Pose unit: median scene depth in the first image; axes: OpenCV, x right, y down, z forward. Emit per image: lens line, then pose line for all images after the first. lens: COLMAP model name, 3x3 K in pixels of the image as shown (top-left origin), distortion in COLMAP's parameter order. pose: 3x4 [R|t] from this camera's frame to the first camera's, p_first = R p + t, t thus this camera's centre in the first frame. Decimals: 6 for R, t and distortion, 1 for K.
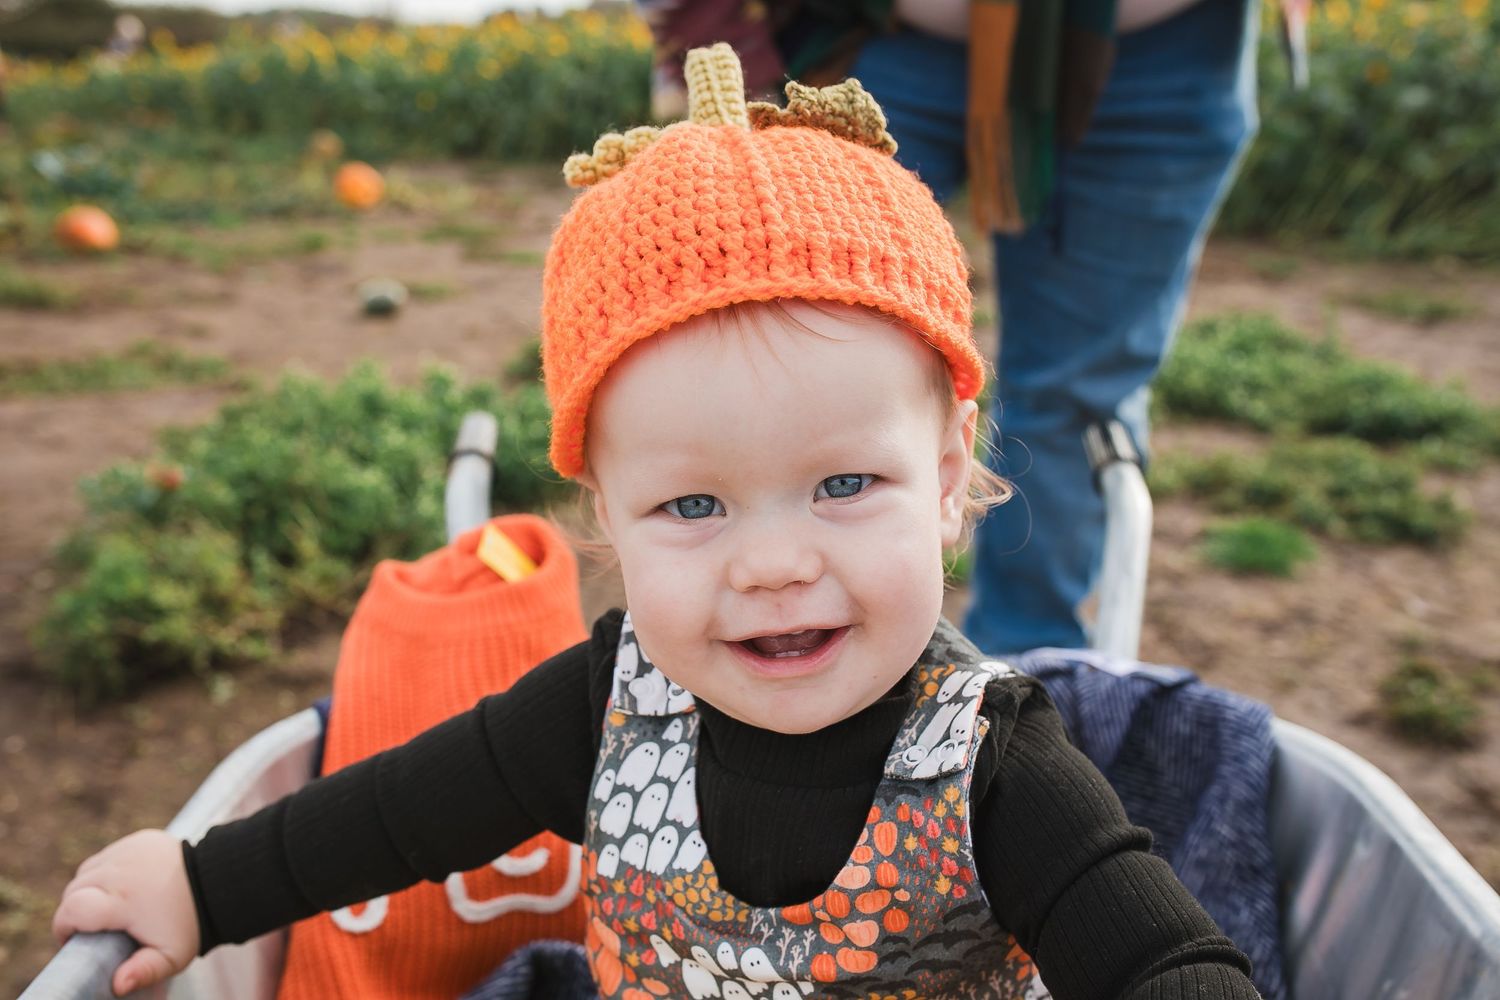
lens RADIAL K [[1618.2, 0, 738.3], [0, 1618.2, 512.0], [0, 0, 1]] dist [-0.031607, 0.000000]
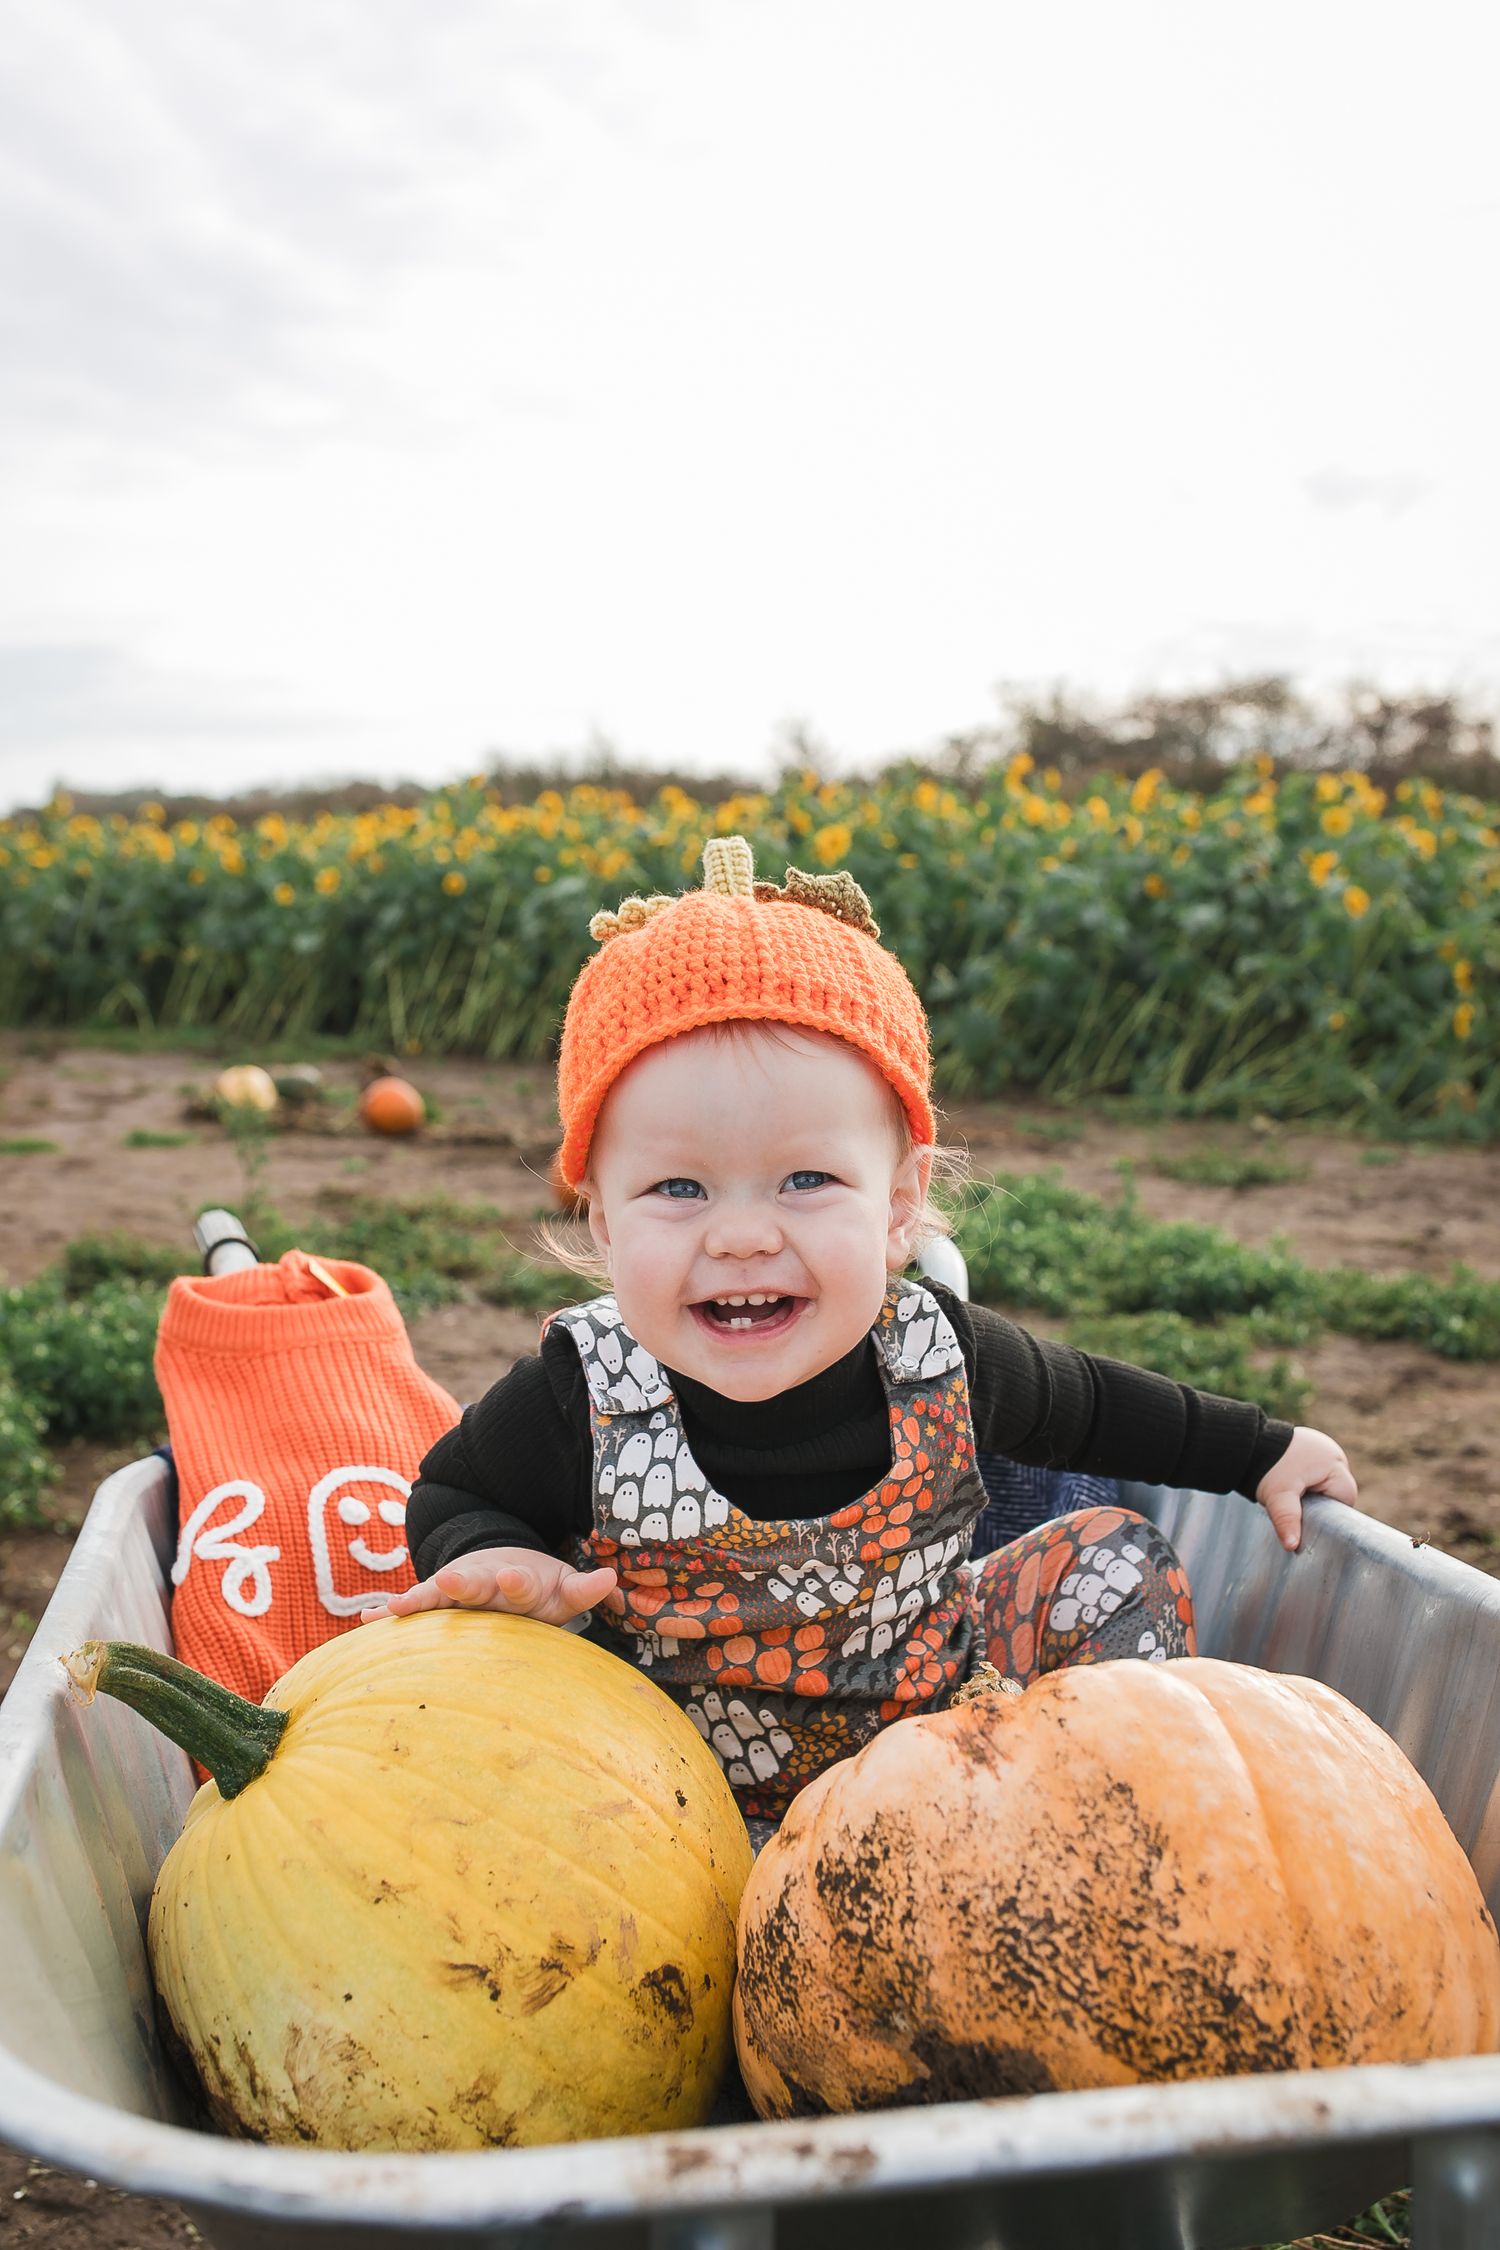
lens RADIAL K [[2427.3, 0, 773.5], [0, 2427.3, 1127.8], [0, 0, 1]] dist [-0.031607, 0.000000]
pose [[0.995695, 0.091310, 0.015928, 0.008305], [-0.086447, 0.976823, -0.195813, 0.303643], [-0.033438, 0.193594, 0.980512, -0.797459]]
